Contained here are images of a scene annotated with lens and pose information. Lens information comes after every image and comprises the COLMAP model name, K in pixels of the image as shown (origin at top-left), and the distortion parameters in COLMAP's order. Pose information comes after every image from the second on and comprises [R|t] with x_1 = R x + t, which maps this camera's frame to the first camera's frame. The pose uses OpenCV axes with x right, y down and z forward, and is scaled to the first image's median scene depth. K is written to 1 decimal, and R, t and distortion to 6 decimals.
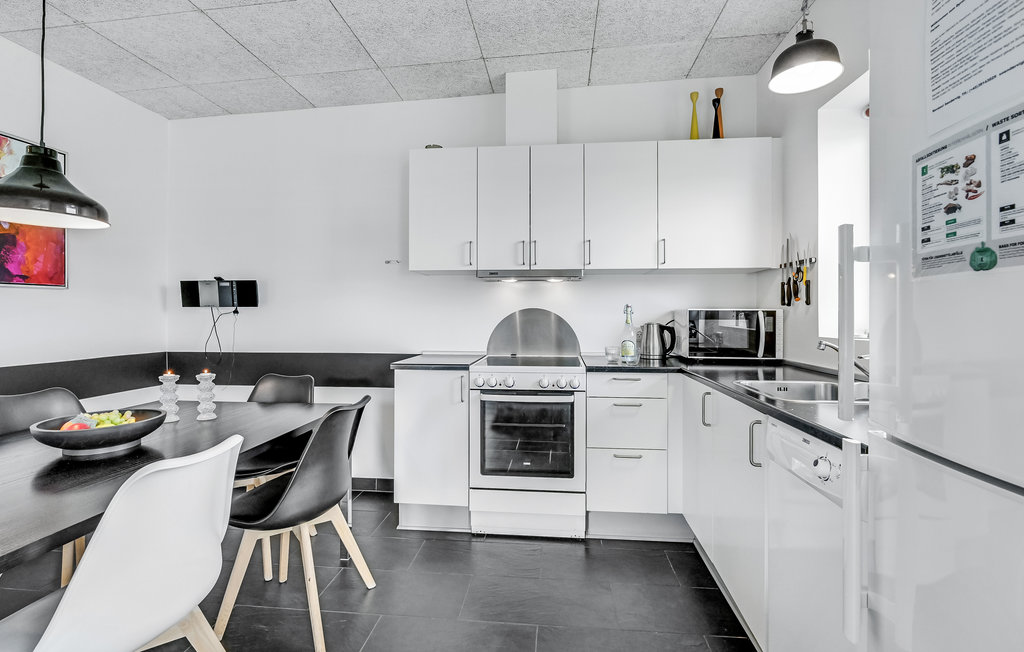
lens RADIAL K [[459.0, 0, 521.8], [0, 459.0, 318.7], [0, 0, 1]] dist [-0.009859, 0.000359]
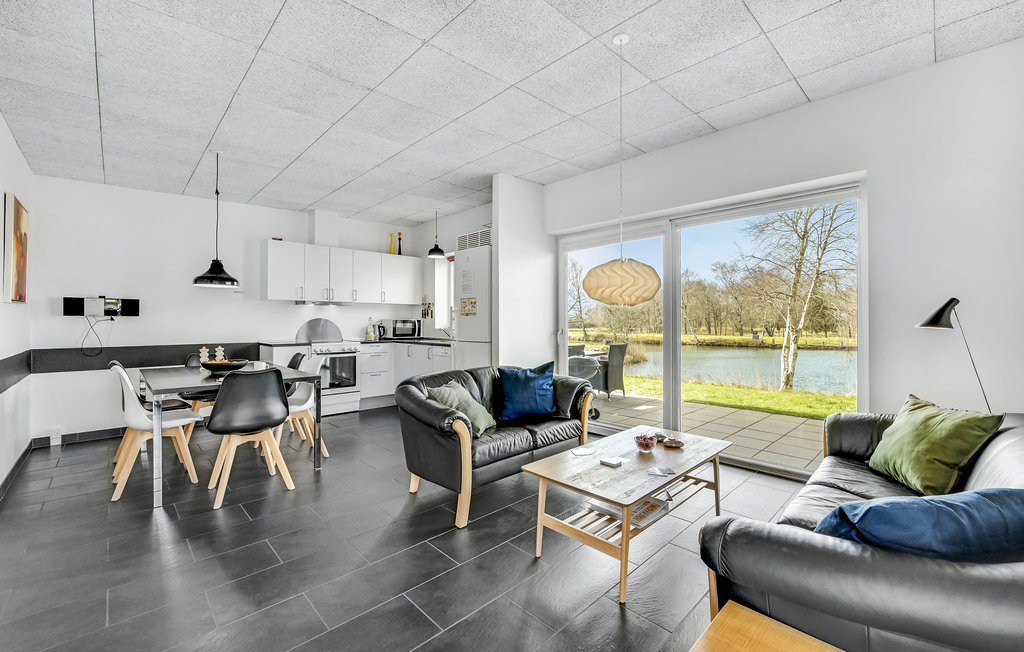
lens RADIAL K [[408.3, 0, 513.8], [0, 408.3, 322.6], [0, 0, 1]] dist [-0.000003, 0.000059]
pose [[0.655742, -0.001523, 0.754983, -0.967432], [0.005508, 0.999981, -0.002766, 0.008486], [-0.754965, 0.005973, 0.655738, -1.083138]]
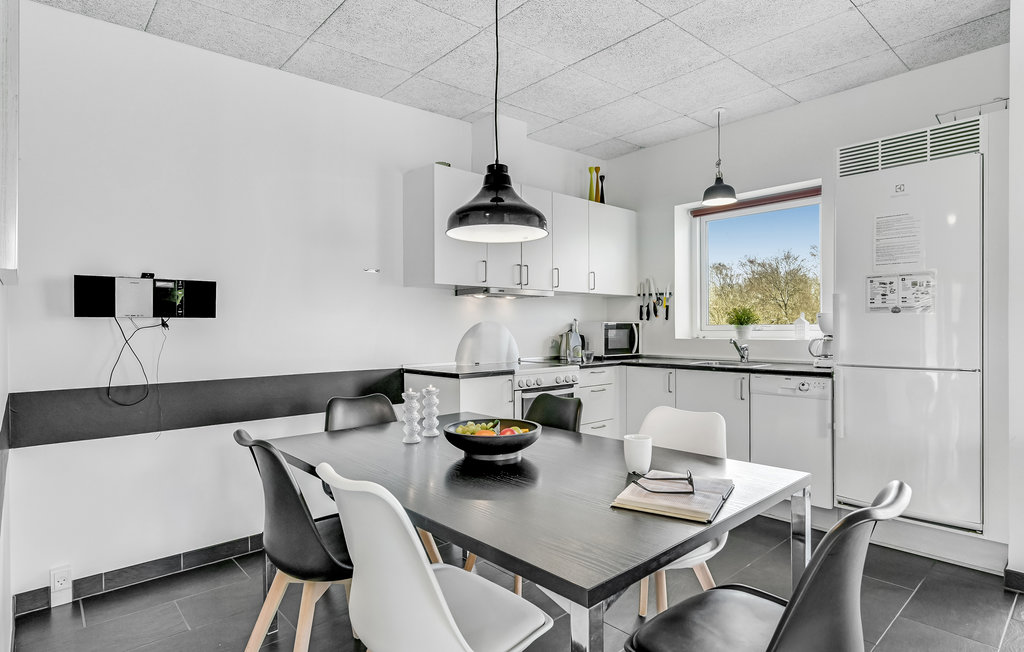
lens RADIAL K [[529.7, 0, 511.0], [0, 529.7, 335.8], [0, 0, 1]] dist [0.002720, 0.000228]
pose [[0.681959, -0.016180, 0.731212, -1.071952], [0.011148, 0.999869, 0.011728, -0.001370], [-0.731306, 0.000154, 0.682050, 0.081910]]
